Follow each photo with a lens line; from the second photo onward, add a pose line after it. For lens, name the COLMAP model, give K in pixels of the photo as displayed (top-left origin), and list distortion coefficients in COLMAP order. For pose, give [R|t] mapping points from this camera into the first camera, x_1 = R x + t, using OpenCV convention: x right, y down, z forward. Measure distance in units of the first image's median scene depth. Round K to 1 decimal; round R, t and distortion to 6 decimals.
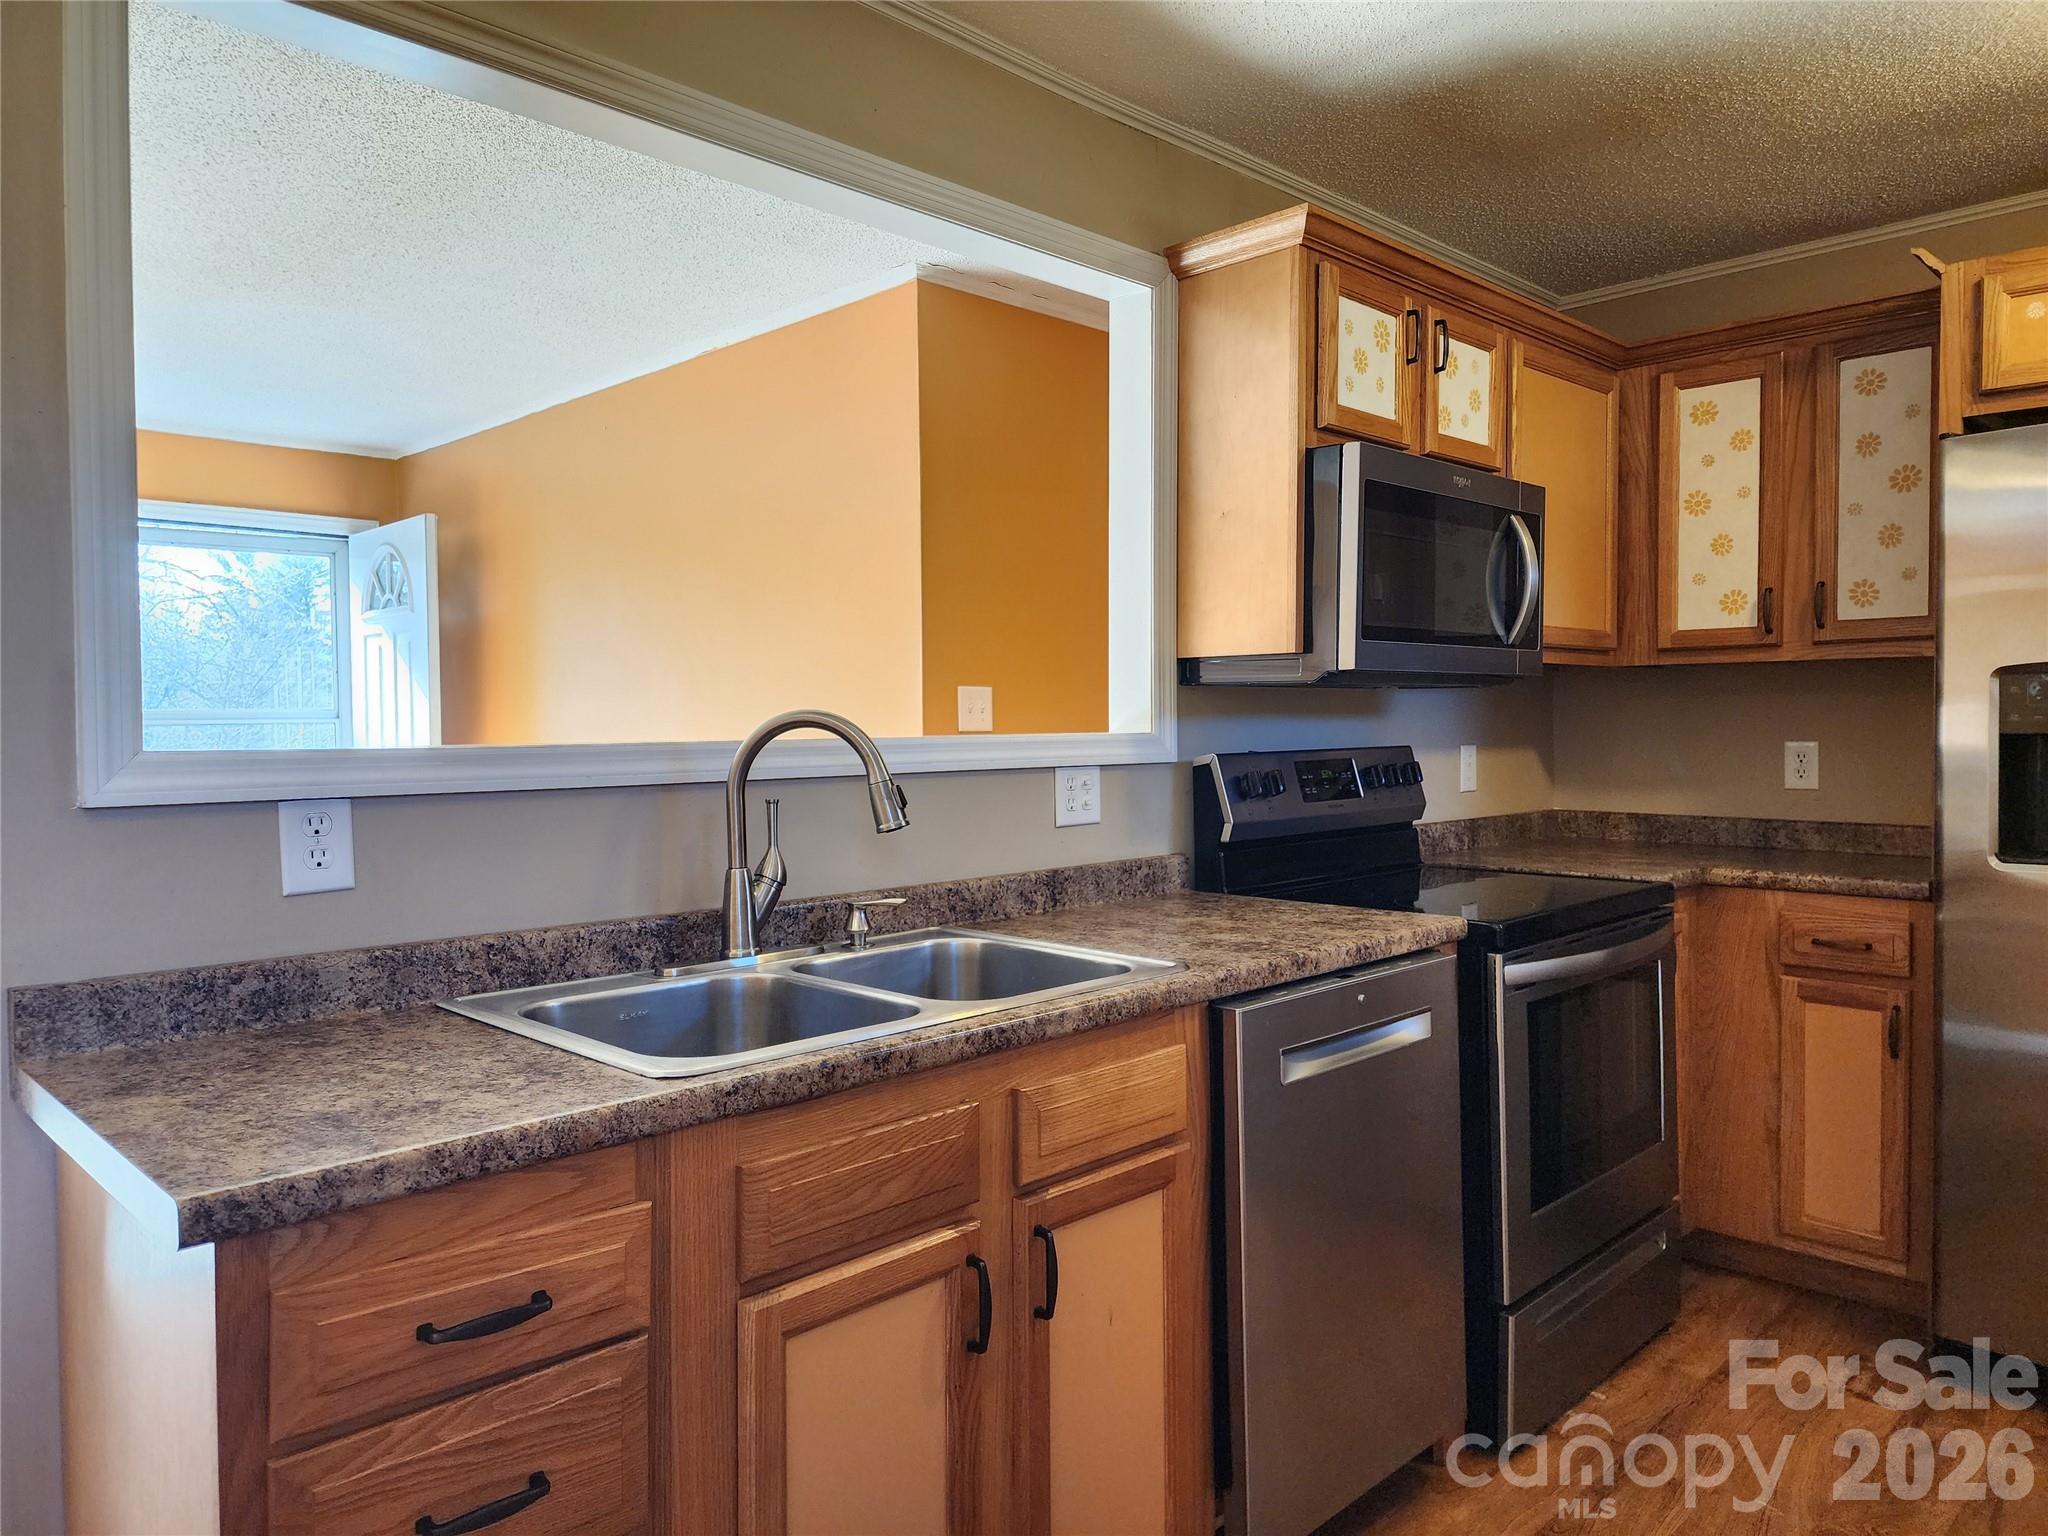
lens RADIAL K [[1380.6, 0, 1008.4], [0, 1380.6, 753.4], [0, 0, 1]] dist [0.061932, -0.059698]
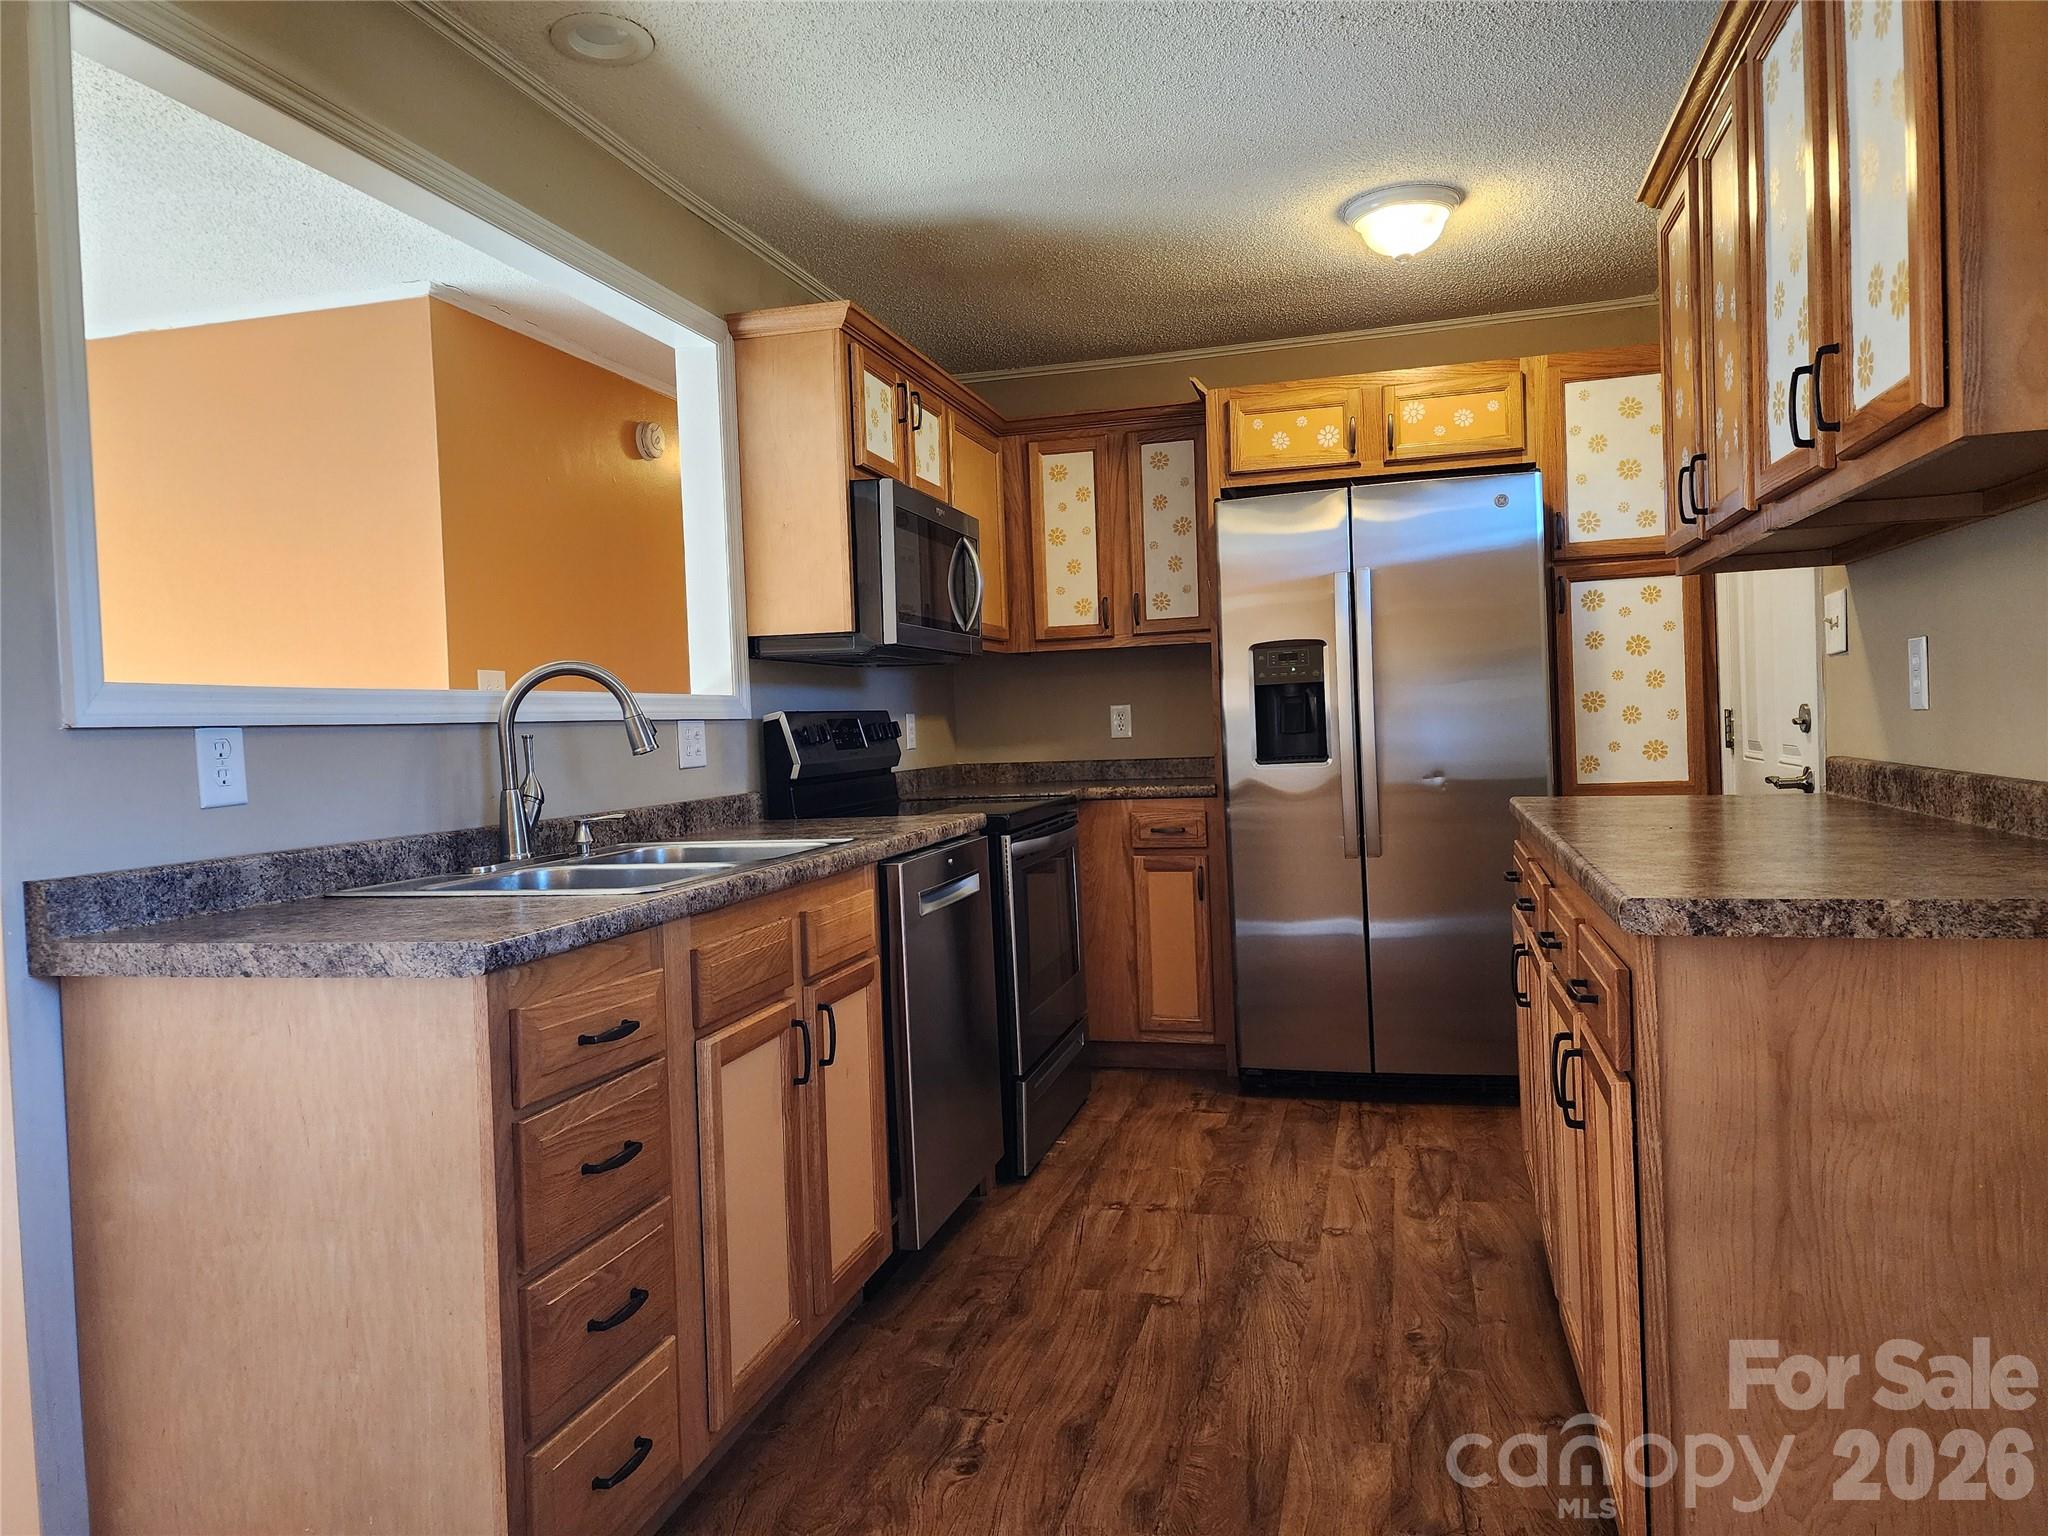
lens RADIAL K [[1380.6, 0, 1014.5], [0, 1380.6, 753.8], [0, 0, 1]] dist [0.061932, -0.059698]
pose [[0.863402, -0.035543, 0.503263, -0.330742], [0.043631, 0.999039, -0.004295, 0.058036], [-0.502627, 0.025666, 0.864122, -0.232691]]
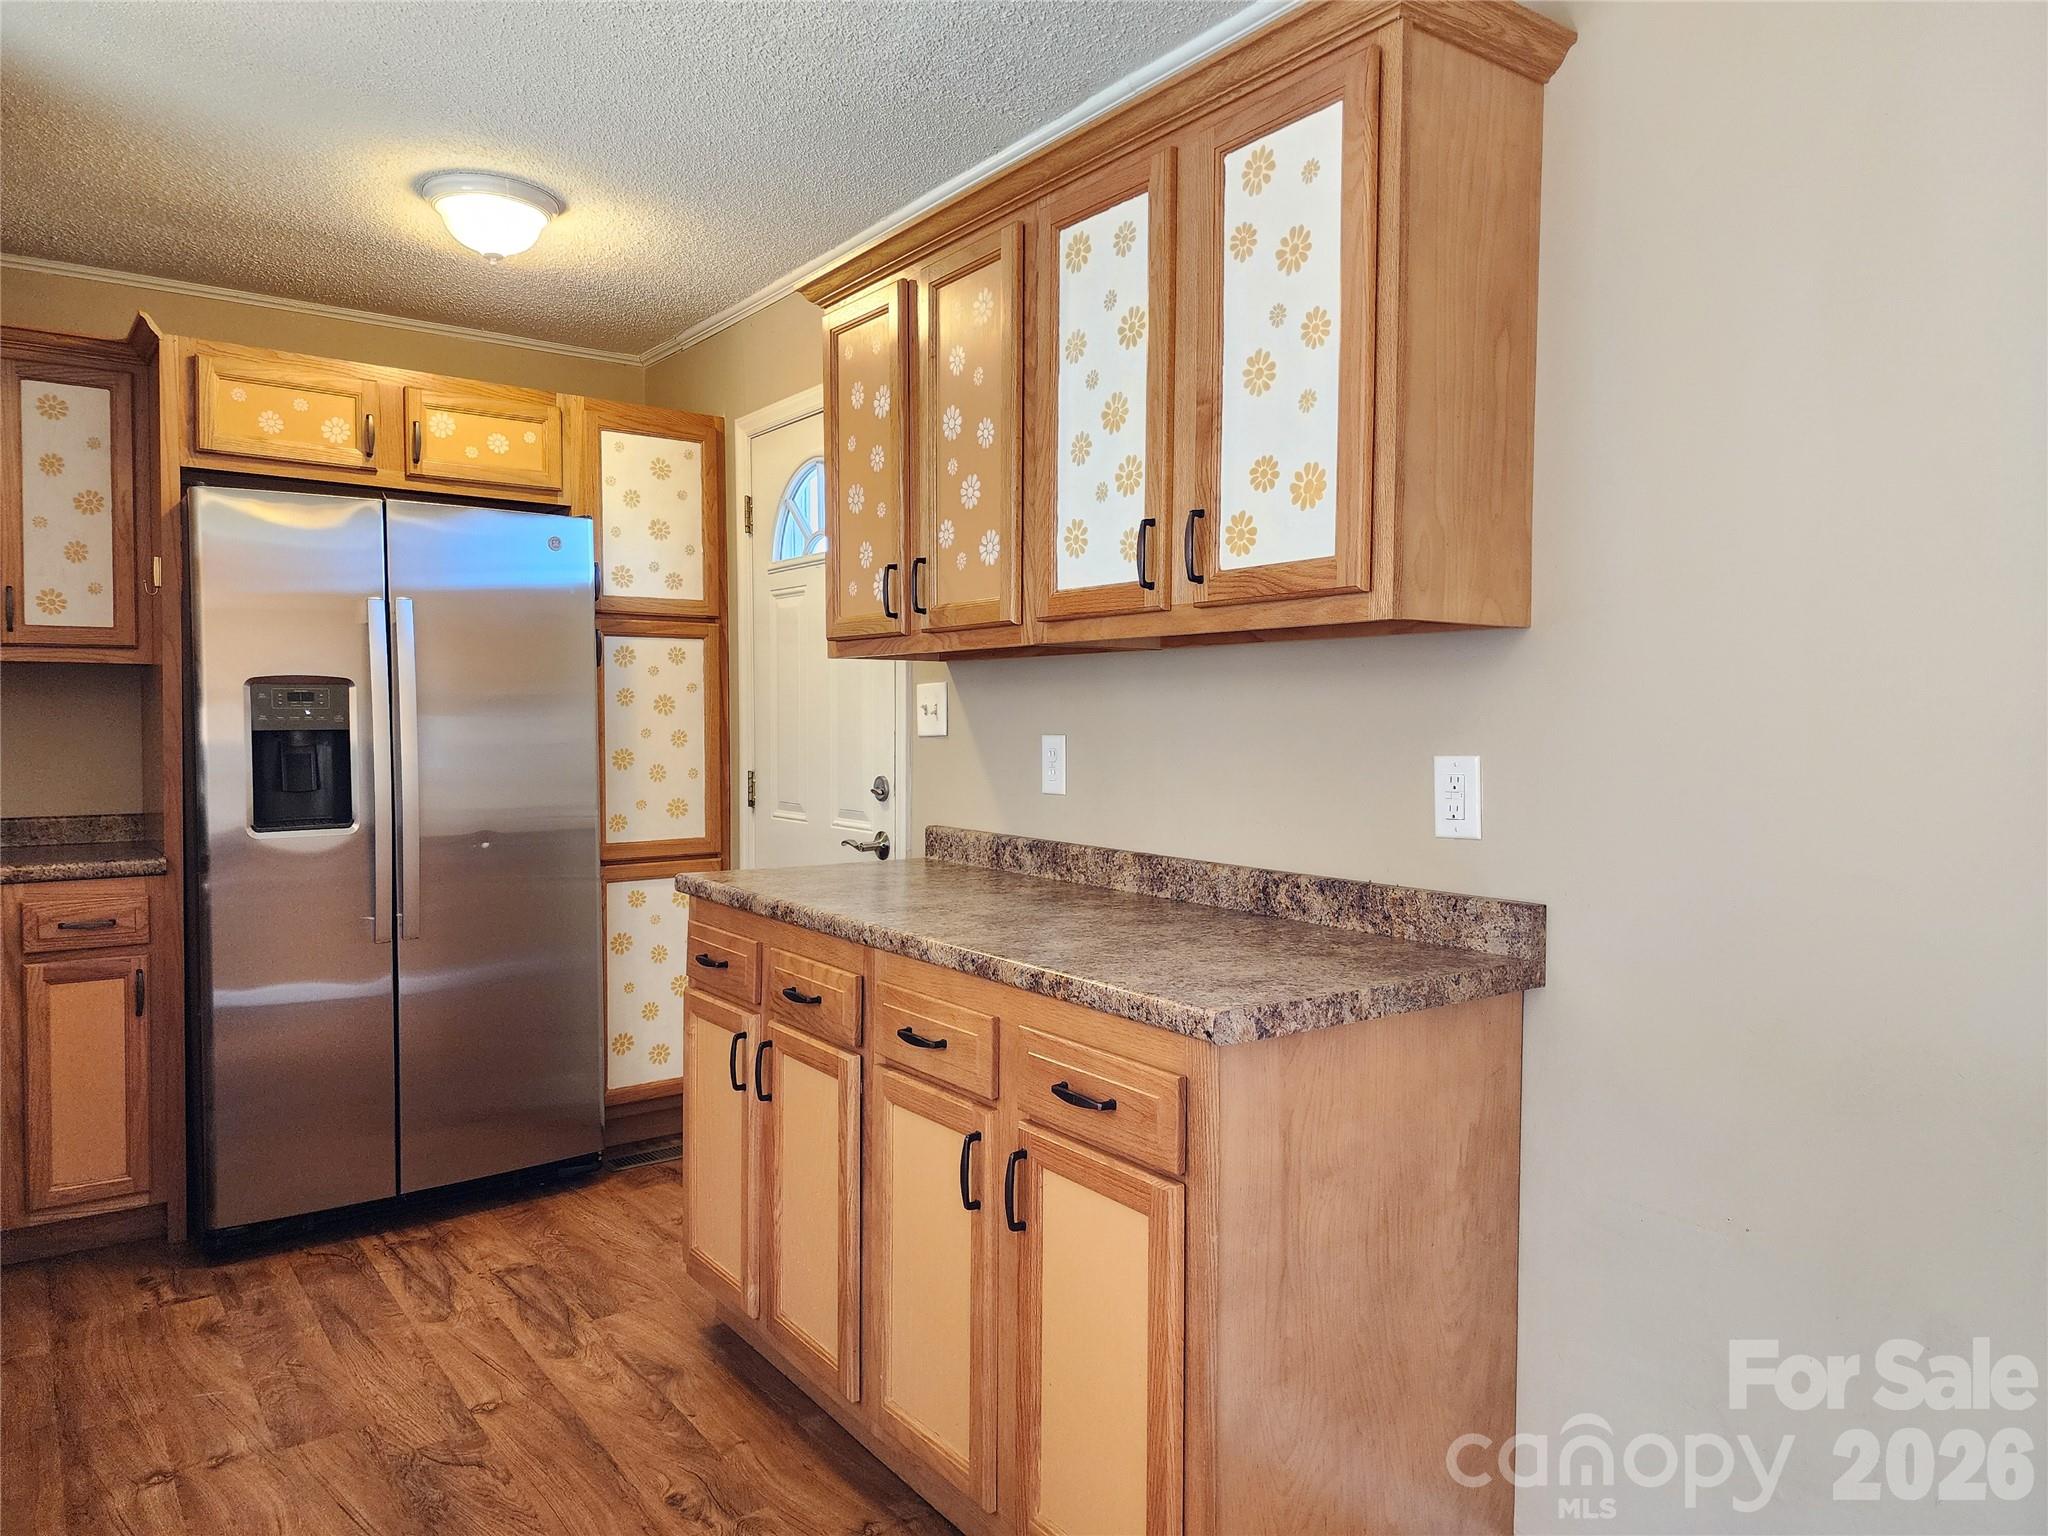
lens RADIAL K [[1380.6, 0, 1028.0], [0, 1380.6, 751.3], [0, 0, 1]] dist [0.061932, -0.059698]
pose [[0.126484, -0.017961, 0.991806, -0.440182], [0.020592, 0.999668, 0.015478, -0.000737], [-0.991755, 0.018466, 0.126812, 0.145584]]
